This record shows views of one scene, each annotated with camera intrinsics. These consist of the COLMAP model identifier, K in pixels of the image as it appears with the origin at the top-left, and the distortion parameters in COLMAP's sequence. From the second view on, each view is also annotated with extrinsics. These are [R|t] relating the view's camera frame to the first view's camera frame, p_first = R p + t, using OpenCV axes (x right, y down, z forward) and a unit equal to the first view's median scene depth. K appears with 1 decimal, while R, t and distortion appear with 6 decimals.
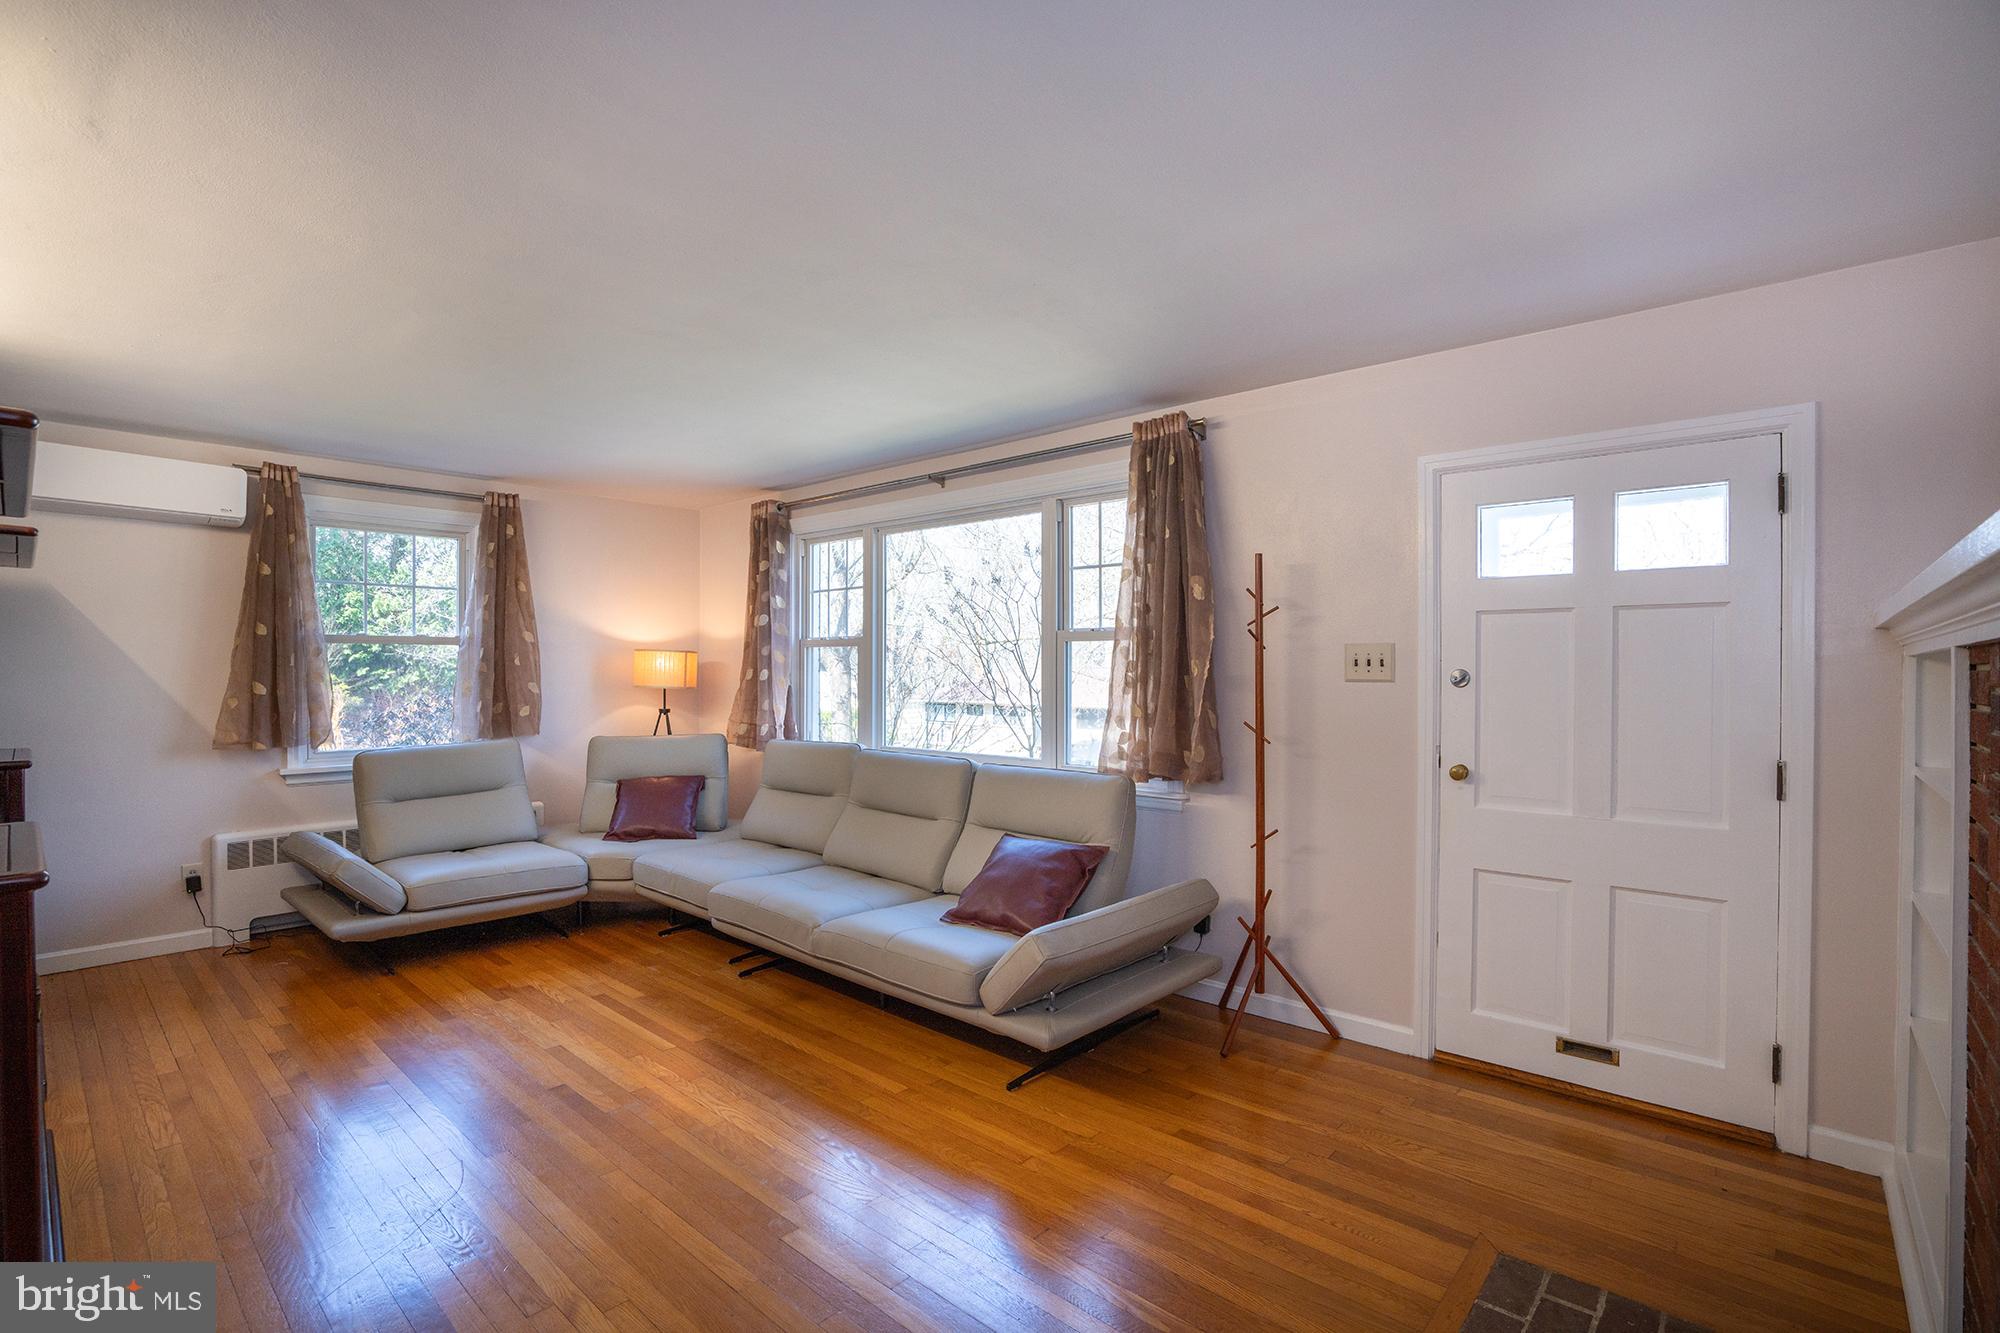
lens RADIAL K [[919.5, 0, 1003.7], [0, 919.5, 677.3], [0, 0, 1]] dist [-0.028888, 0.002046]
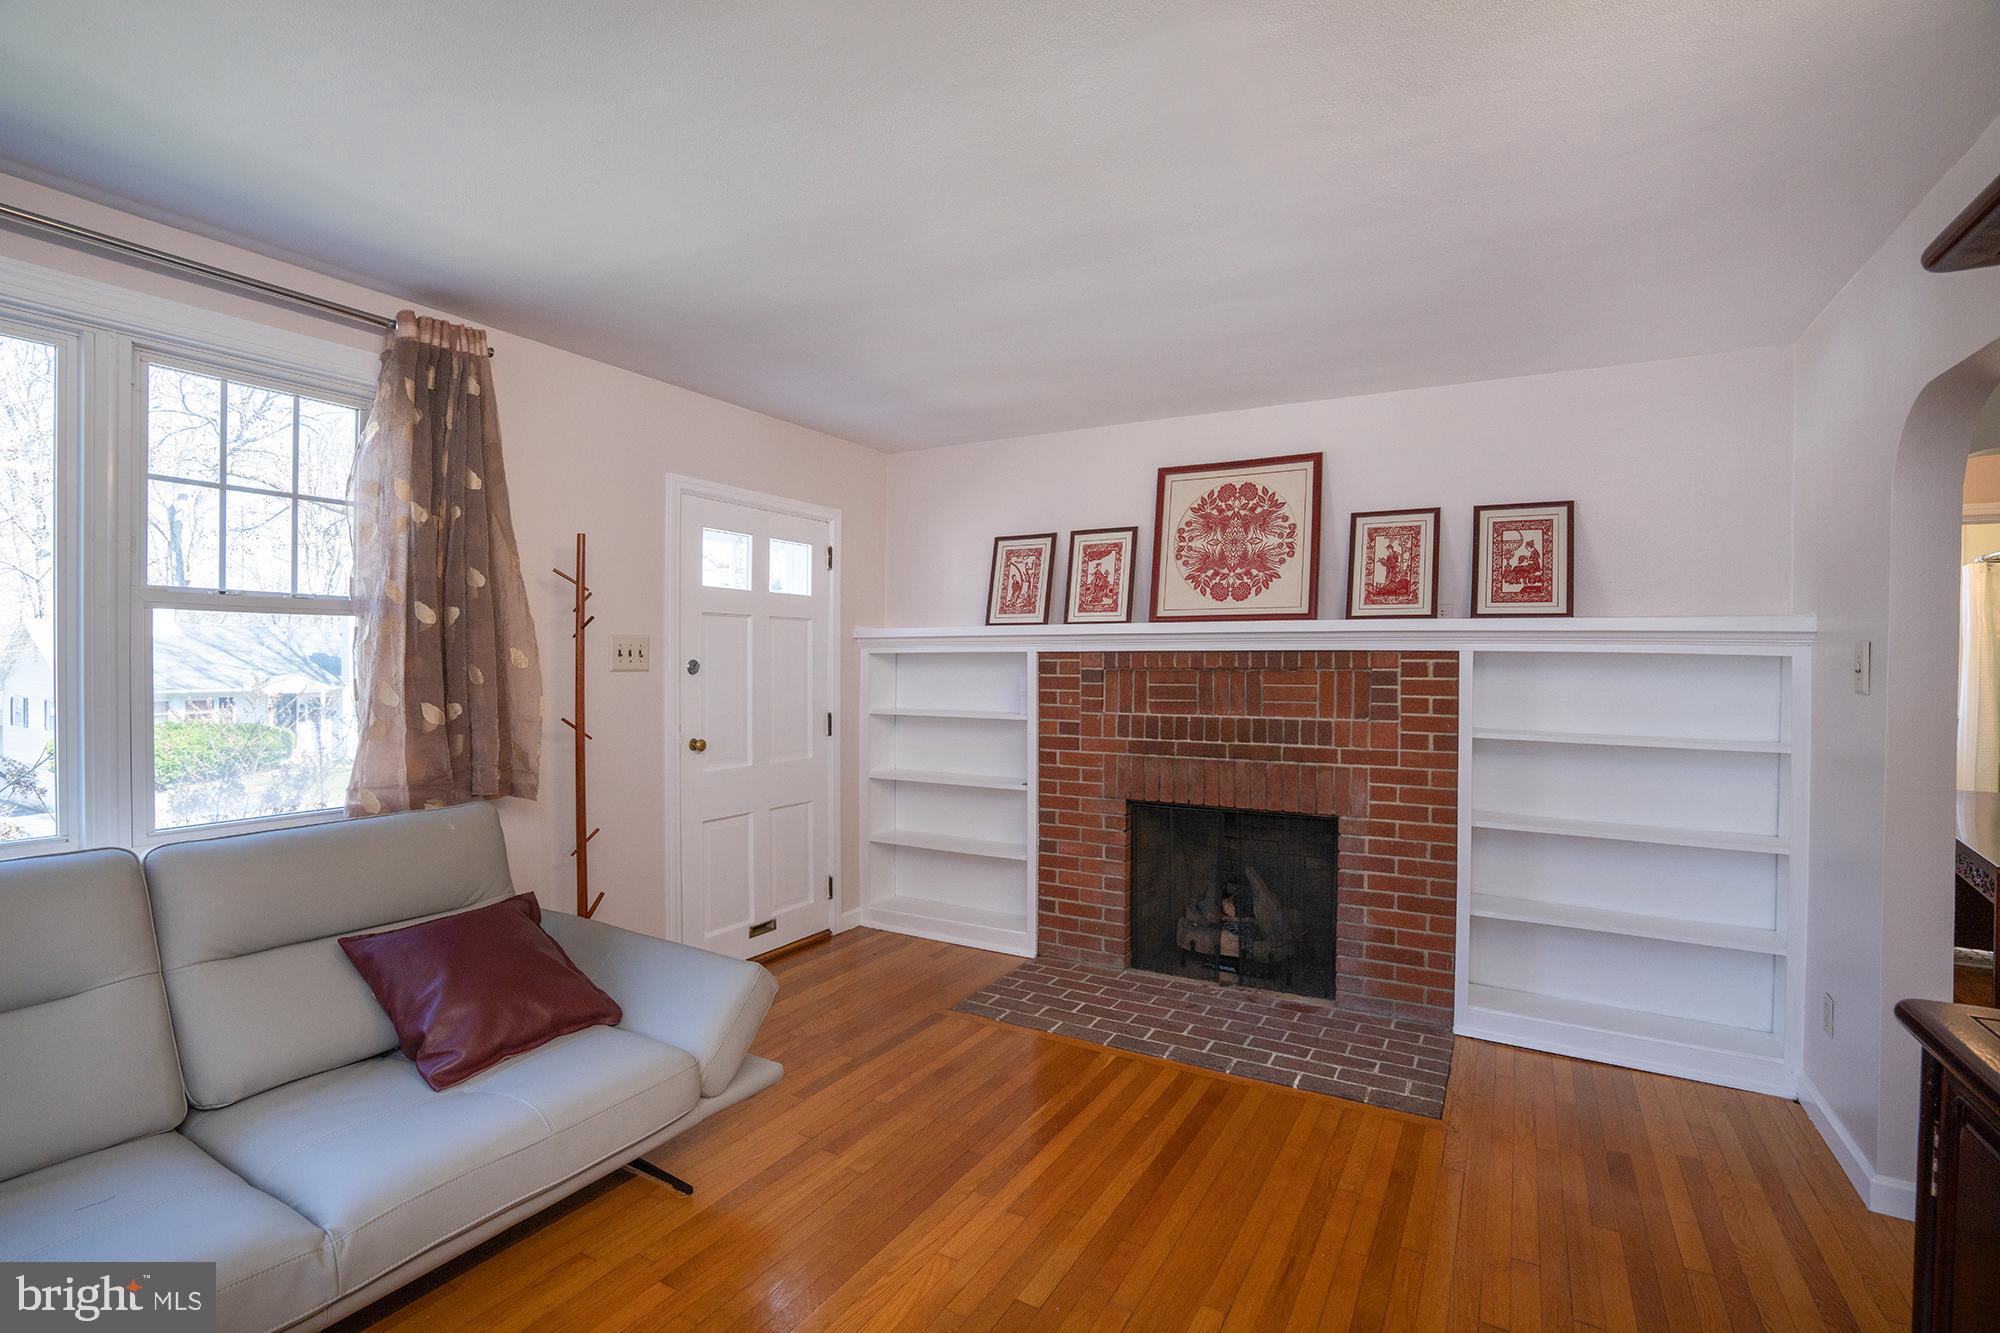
lens RADIAL K [[919.5, 0, 1001.9], [0, 919.5, 665.9], [0, 0, 1]] dist [-0.028888, 0.002046]
pose [[-0.187167, -0.010952, 0.982267, -0.697235], [0.004477, 0.999918, 0.012002, -0.011523], [-0.982318, 0.006644, -0.187103, 0.753699]]
